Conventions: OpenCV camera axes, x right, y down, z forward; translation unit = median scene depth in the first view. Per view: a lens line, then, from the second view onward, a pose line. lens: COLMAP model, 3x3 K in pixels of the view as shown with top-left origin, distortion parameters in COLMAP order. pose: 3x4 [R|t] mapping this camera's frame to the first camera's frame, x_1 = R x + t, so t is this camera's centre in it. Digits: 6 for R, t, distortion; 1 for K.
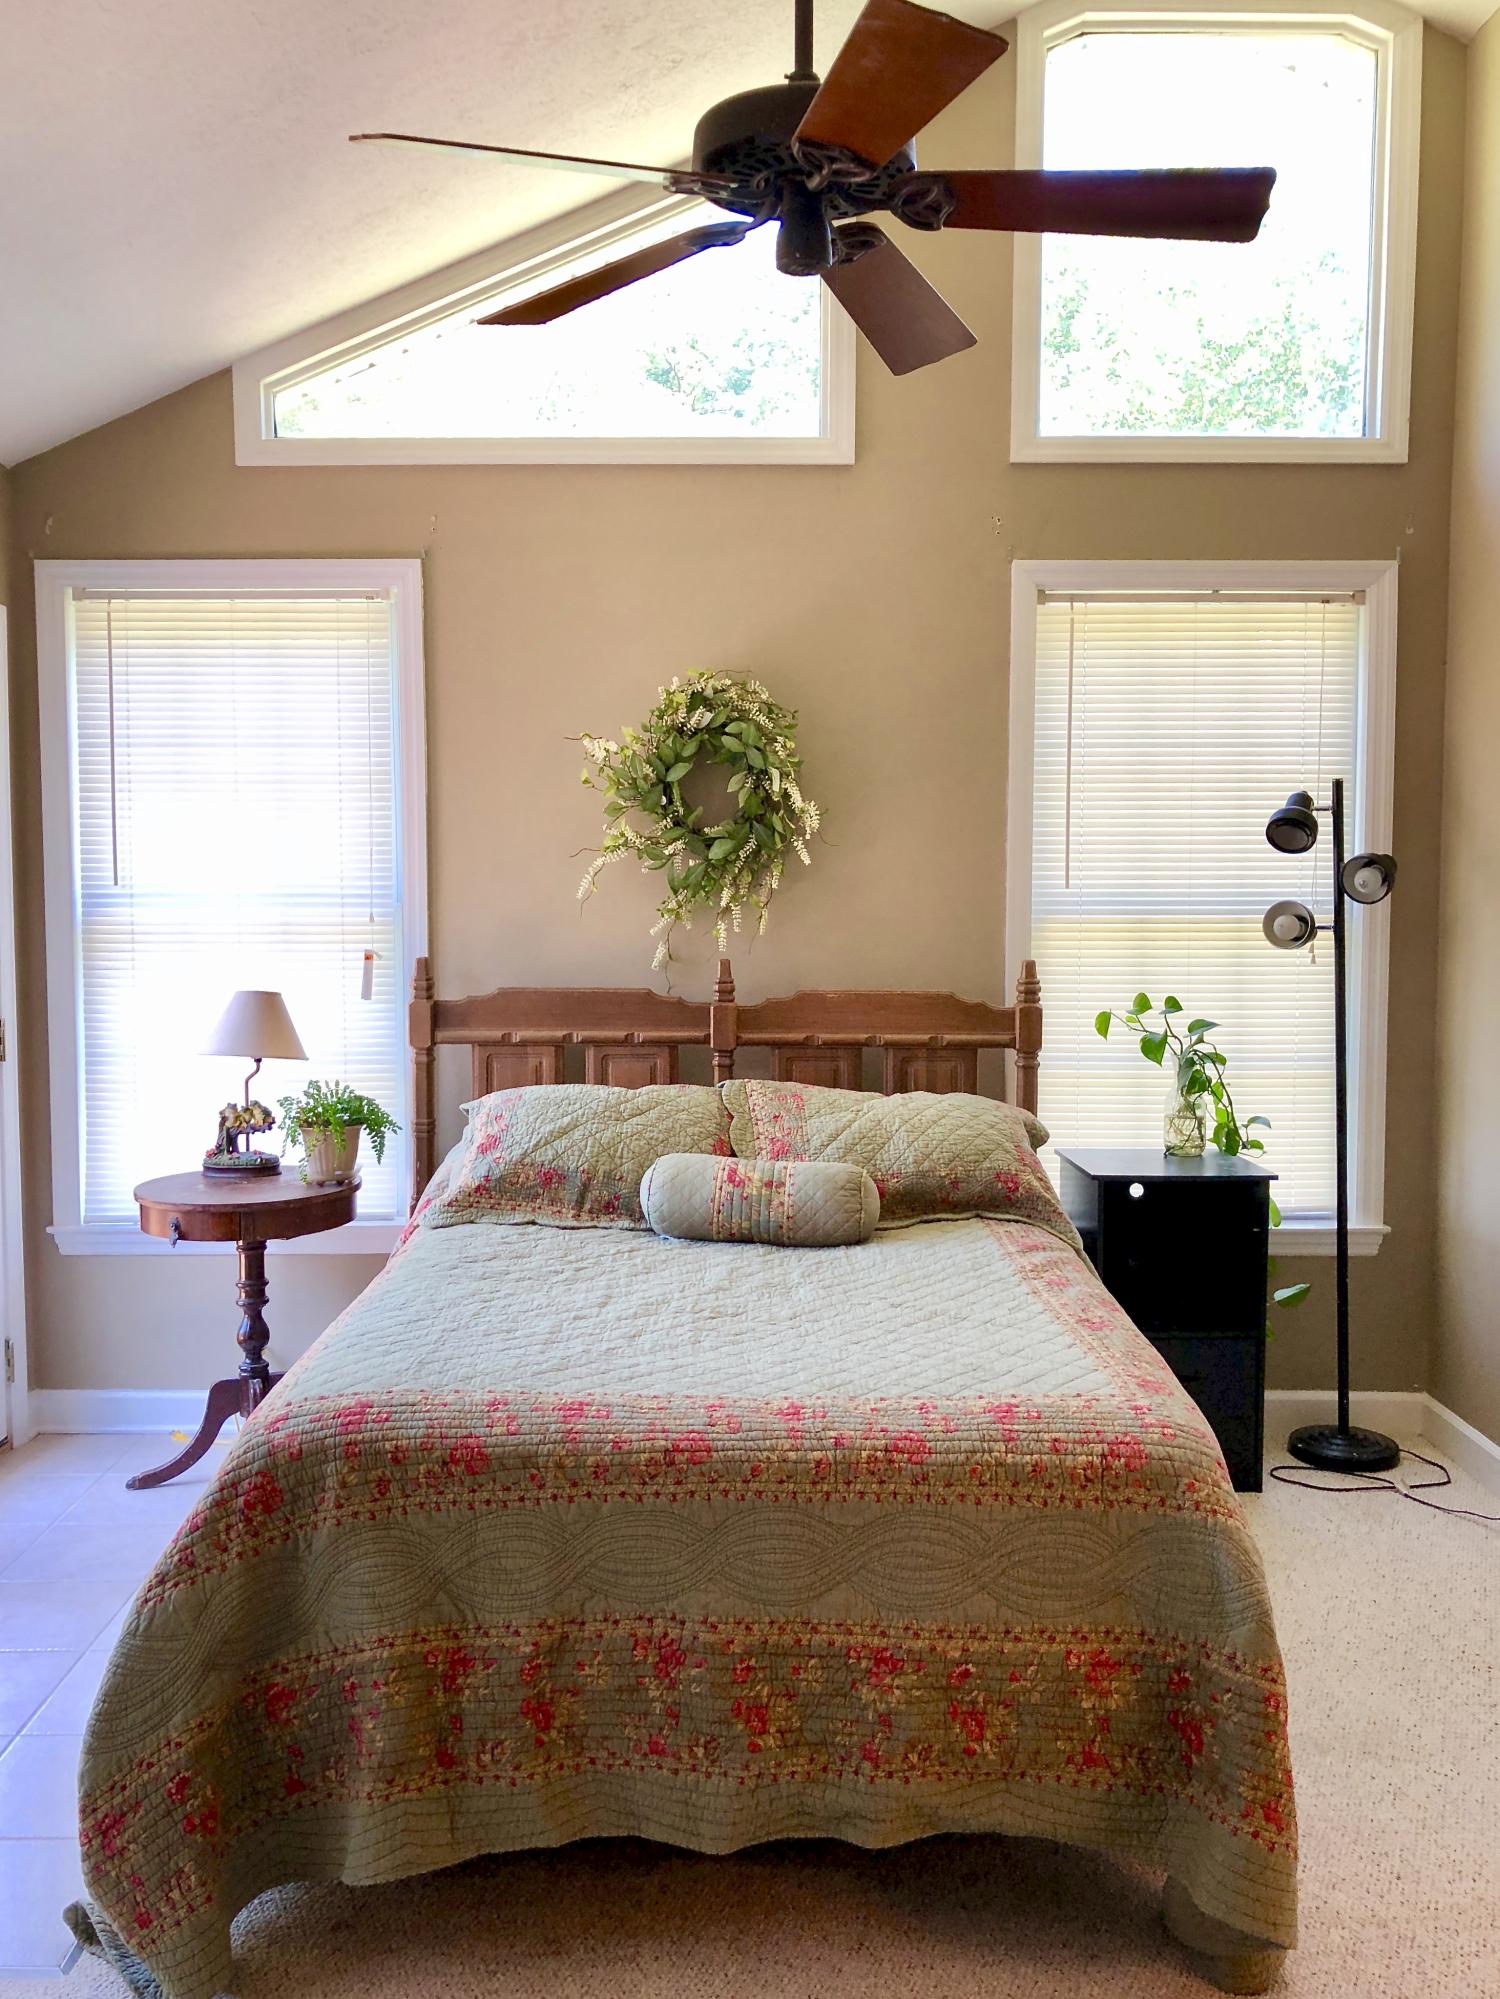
lens RADIAL K [[1692.1, 0, 758.7], [0, 1692.1, 999.7], [0, 0, 1]] dist [0.052975, -0.056395]
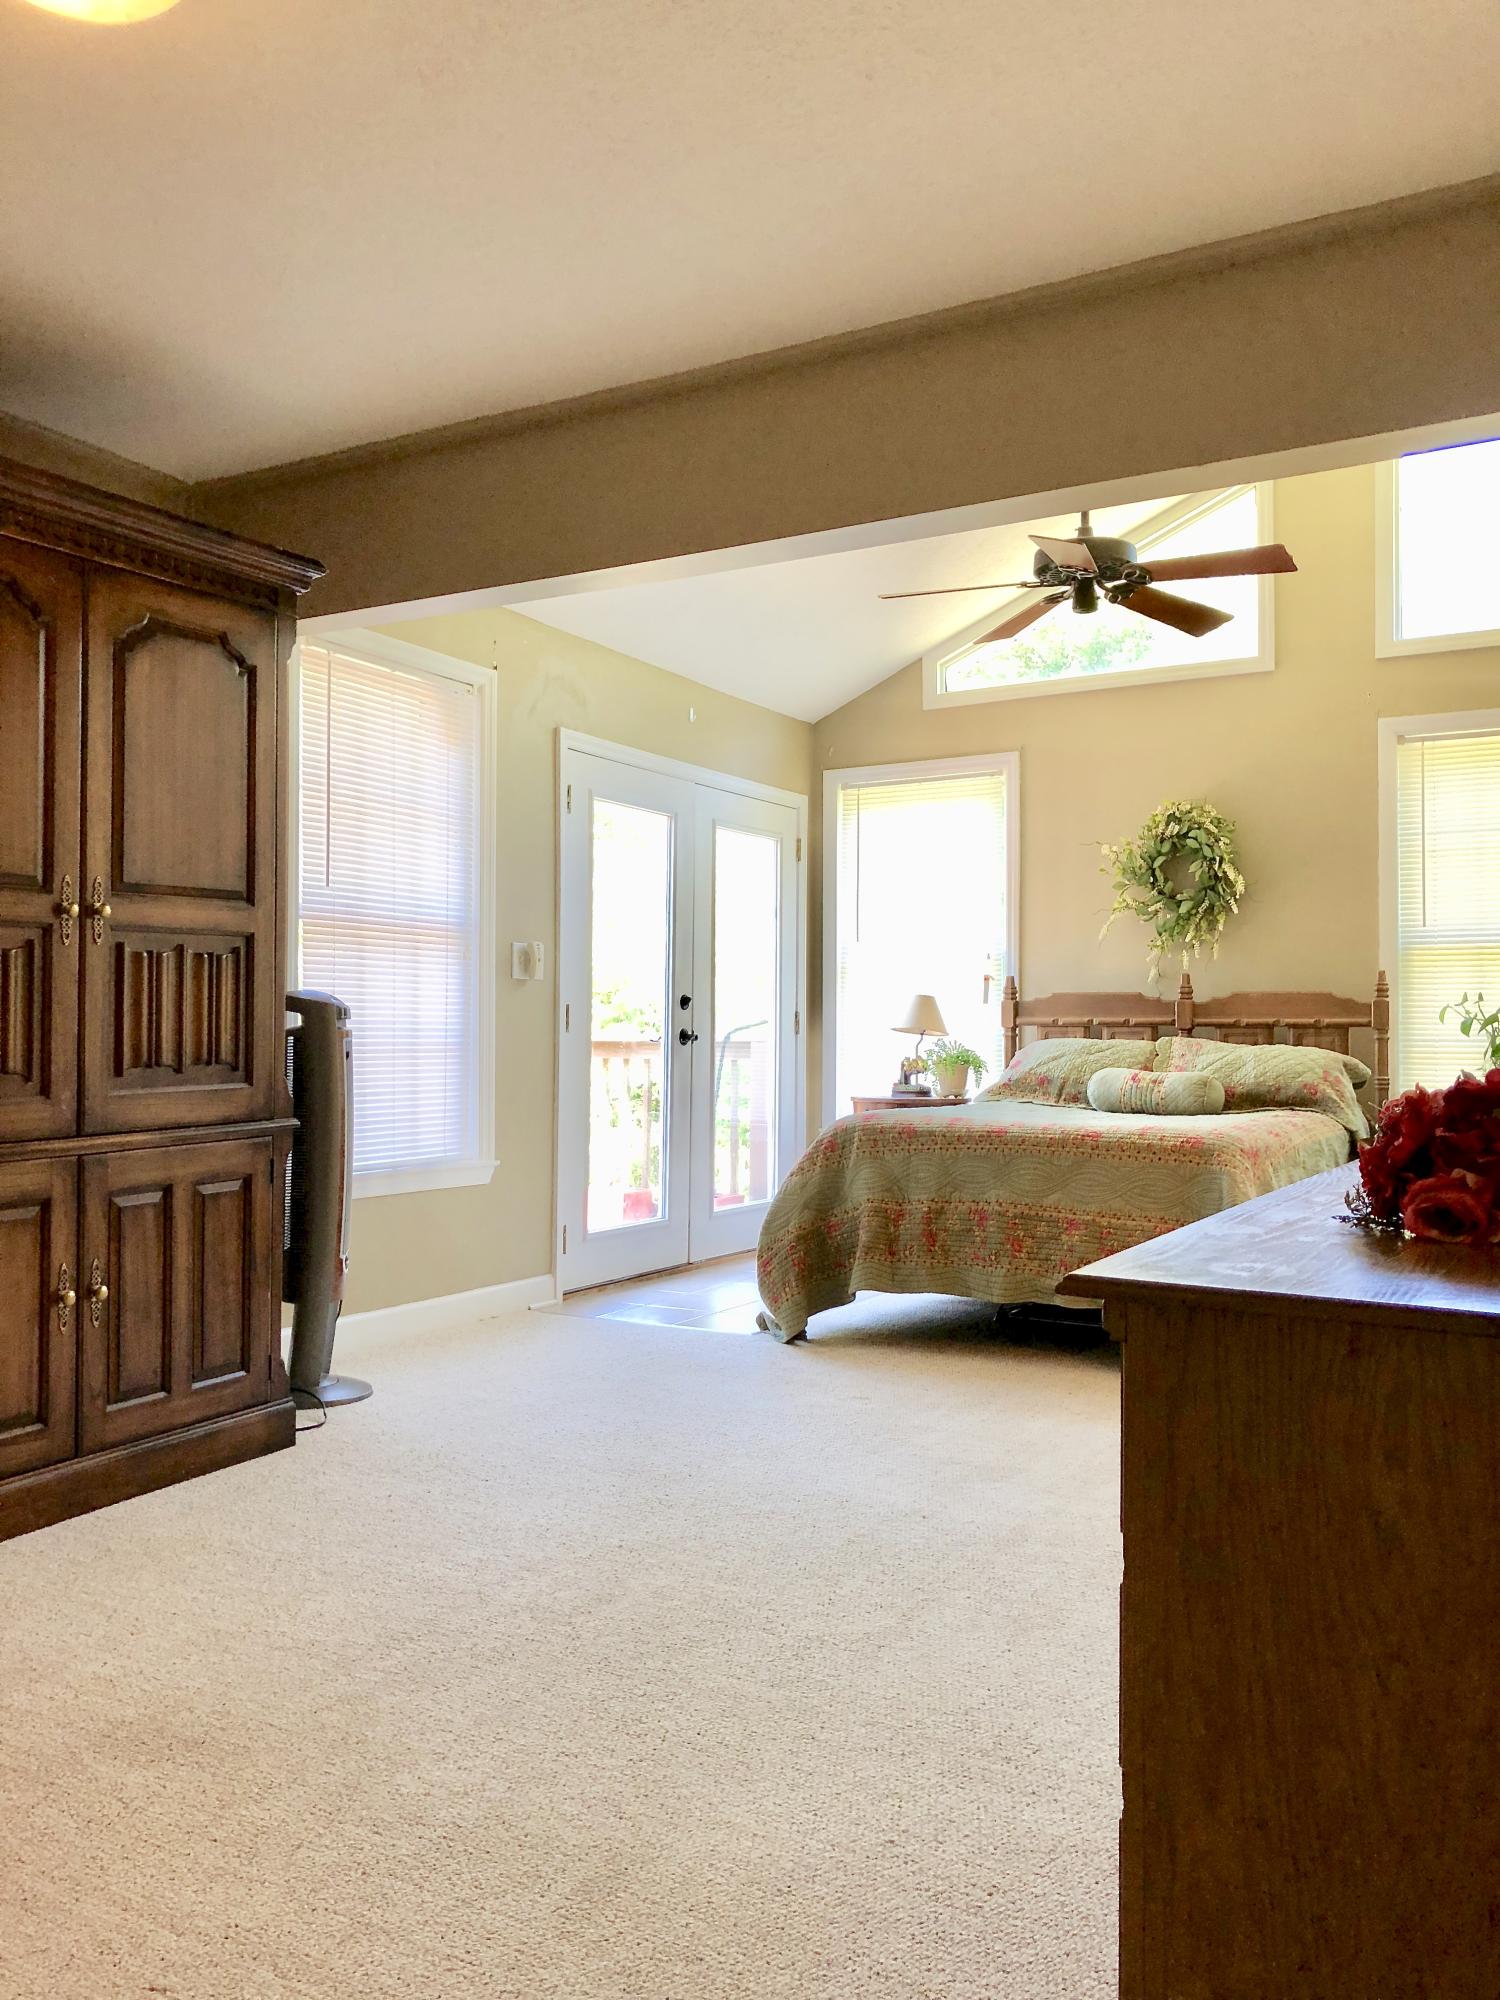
lens RADIAL K [[1692.9, 0, 746.1], [0, 1692.9, 1000.6], [0, 0, 1]] dist [0.052975, -0.056395]
pose [[0.859493, -0.011105, -0.511027, 0.454188], [-0.042244, 0.994801, -0.092667, 0.172302], [0.509399, 0.101234, 0.854555, -0.616182]]
